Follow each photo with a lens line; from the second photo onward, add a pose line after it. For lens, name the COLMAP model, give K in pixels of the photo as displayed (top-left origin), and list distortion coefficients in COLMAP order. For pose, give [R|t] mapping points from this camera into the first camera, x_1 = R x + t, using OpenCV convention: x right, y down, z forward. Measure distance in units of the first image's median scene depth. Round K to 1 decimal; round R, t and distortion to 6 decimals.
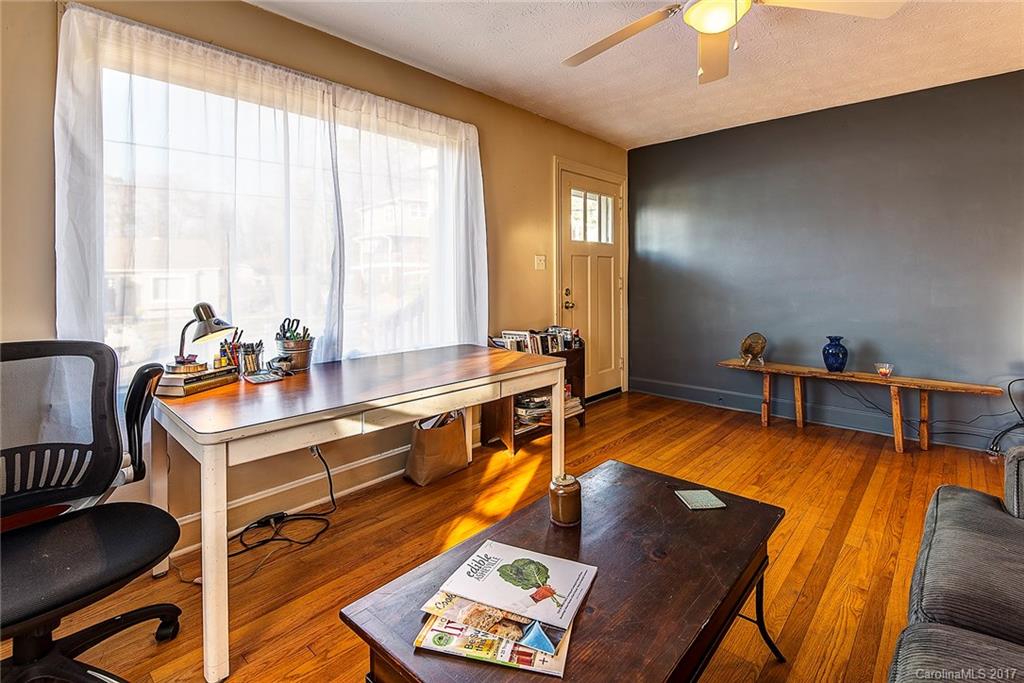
lens RADIAL K [[471.9, 0, 510.3], [0, 471.9, 281.0], [0, 0, 1]] dist [0.028852, -0.018409]
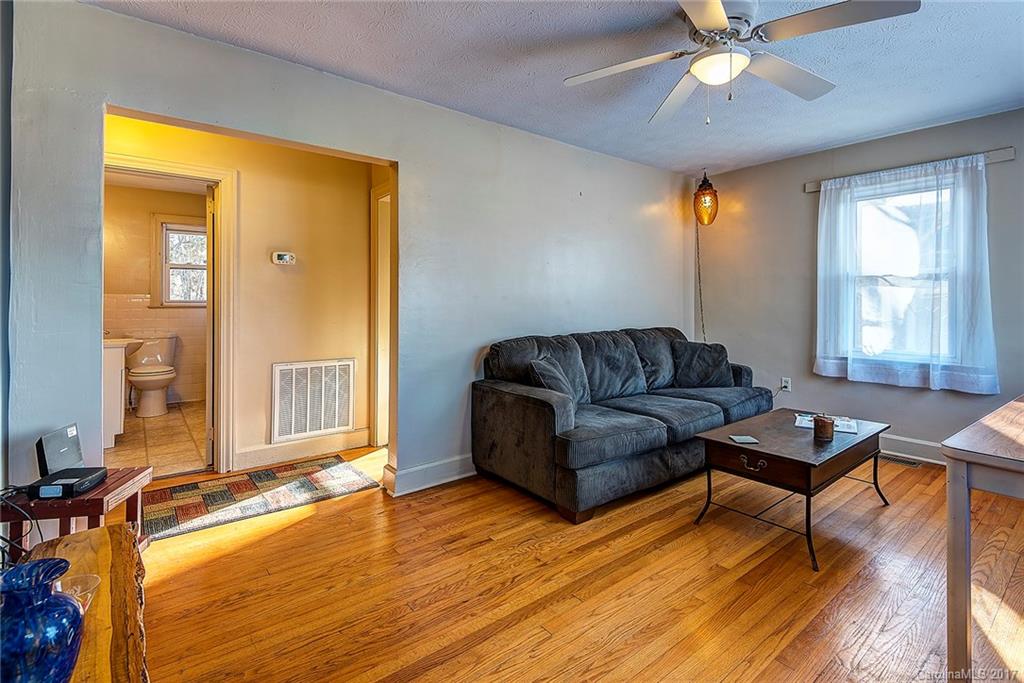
lens RADIAL K [[485.2, 0, 515.2], [0, 485.2, 301.9], [0, 0, 1]] dist [0.033266, -0.018180]
pose [[-0.989056, 0.010257, 0.147186, 0.394328], [0.010971, 0.999932, 0.004042, -0.018183], [-0.147135, 0.005613, -0.989101, 1.190016]]
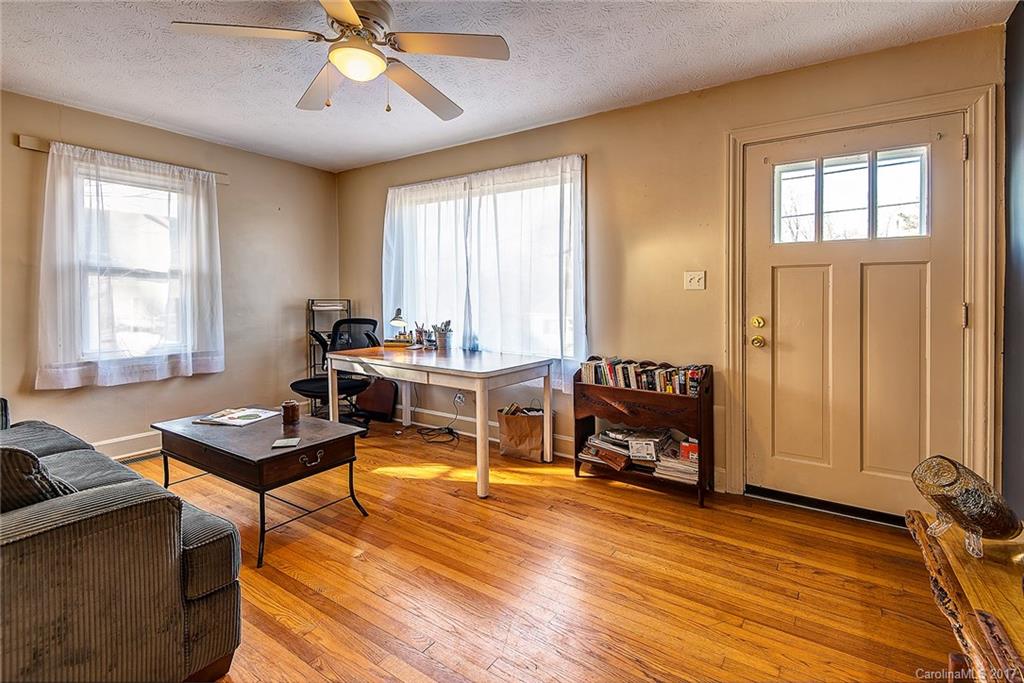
lens RADIAL K [[485.2, 0, 515.2], [0, 485.2, 301.9], [0, 0, 1]] dist [0.033266, -0.018180]
pose [[0.154353, 0.023540, -0.987735, 0.884245], [-0.006384, 0.999719, 0.022828, -0.021558], [0.987995, 0.002783, 0.154460, 0.633431]]
